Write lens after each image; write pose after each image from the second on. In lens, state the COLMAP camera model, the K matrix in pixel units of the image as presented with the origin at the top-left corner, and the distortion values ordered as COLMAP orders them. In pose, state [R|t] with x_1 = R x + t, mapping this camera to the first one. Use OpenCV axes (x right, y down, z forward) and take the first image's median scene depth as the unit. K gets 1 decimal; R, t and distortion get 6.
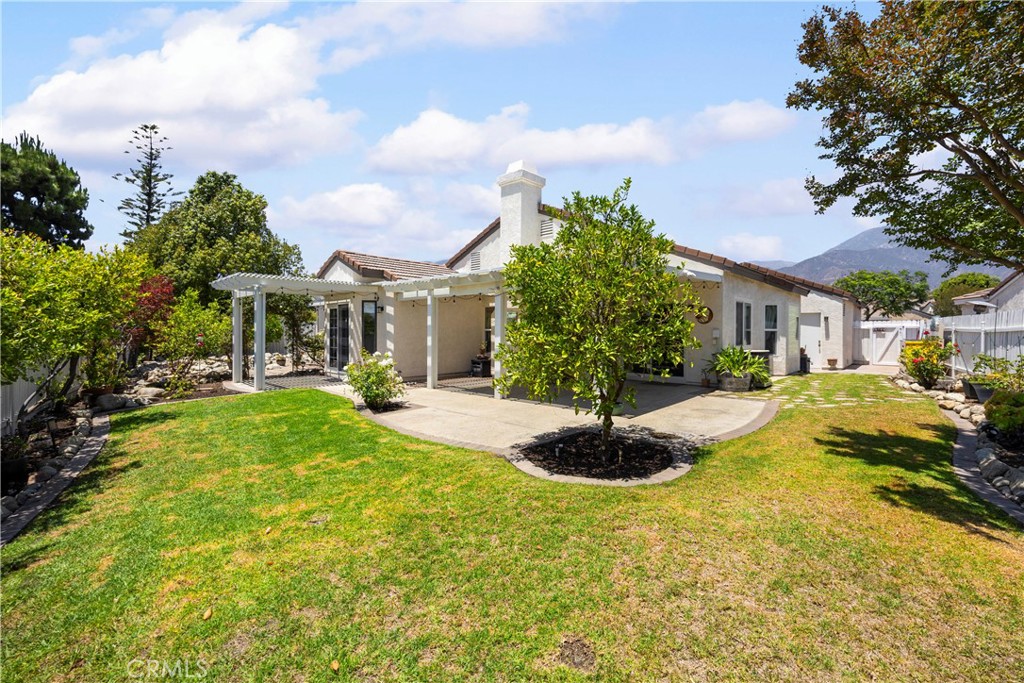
lens RADIAL K [[433.3, 0, 512.7], [0, 433.3, 334.7], [0, 0, 1]] dist [-0.016698, -0.001486]
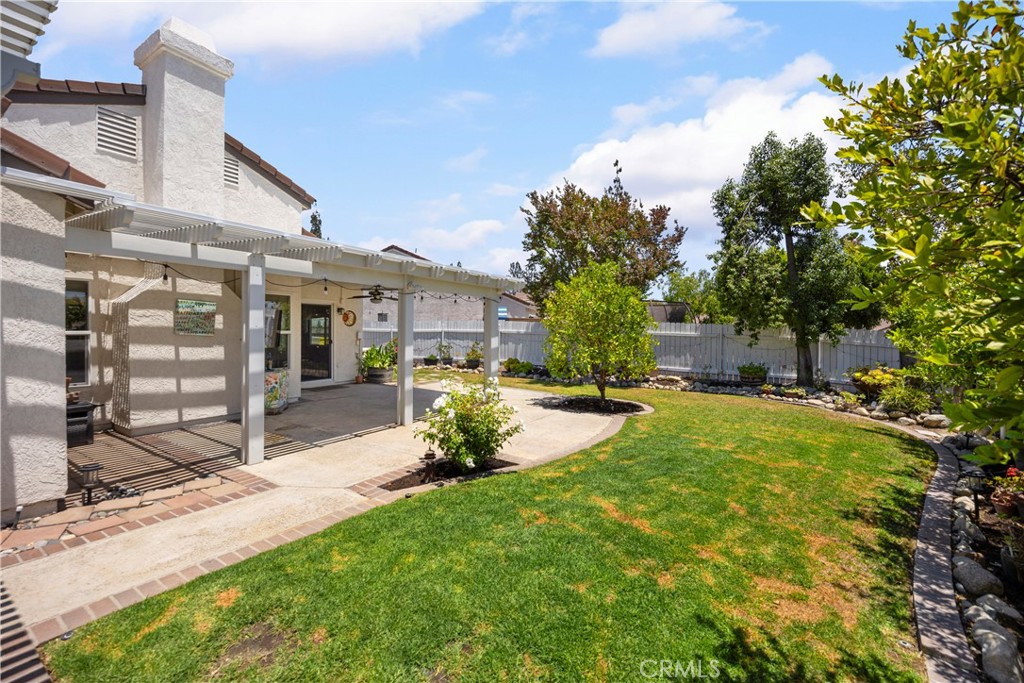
lens RADIAL K [[433.3, 0, 512.4], [0, 433.3, 337.5], [0, 0, 1]] dist [-0.016698, -0.001486]
pose [[-0.209449, -0.026577, 0.977458, -0.604611], [-0.010999, 0.999631, 0.024823, -0.023742], [-0.977758, -0.005552, -0.209664, 0.703434]]
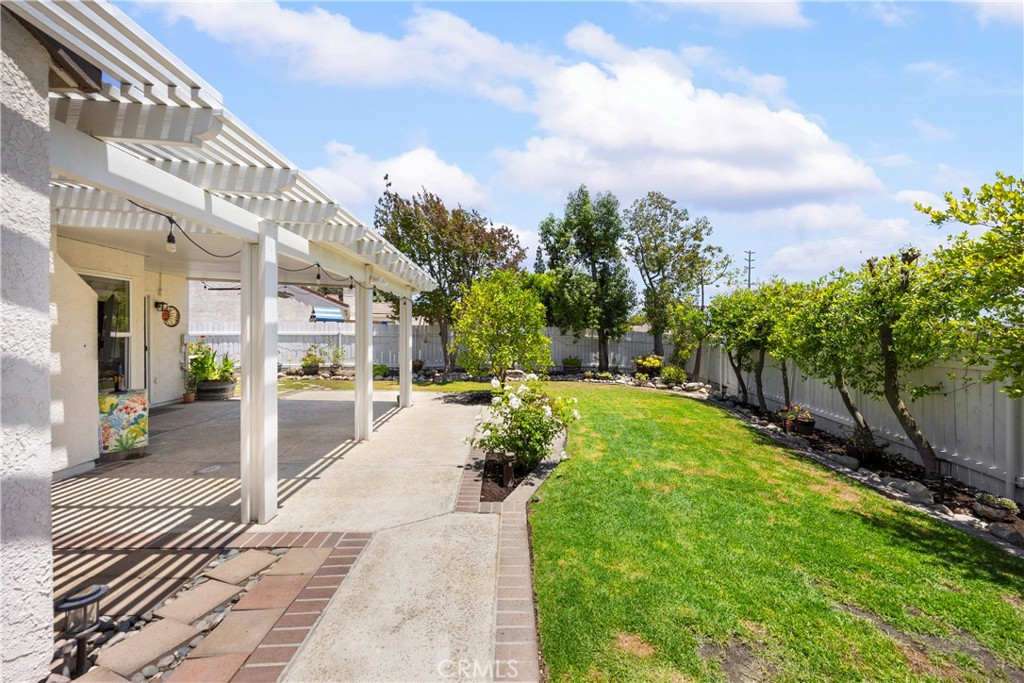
lens RADIAL K [[394.5, 0, 515.9], [0, 394.5, 336.5], [0, 0, 1]] dist [-0.005433, -0.000670]
pose [[-0.728989, -0.012390, 0.684413, -0.455624], [-0.008120, 0.999922, 0.009453, -0.016393], [-0.684477, 0.001334, -0.729033, 0.931341]]
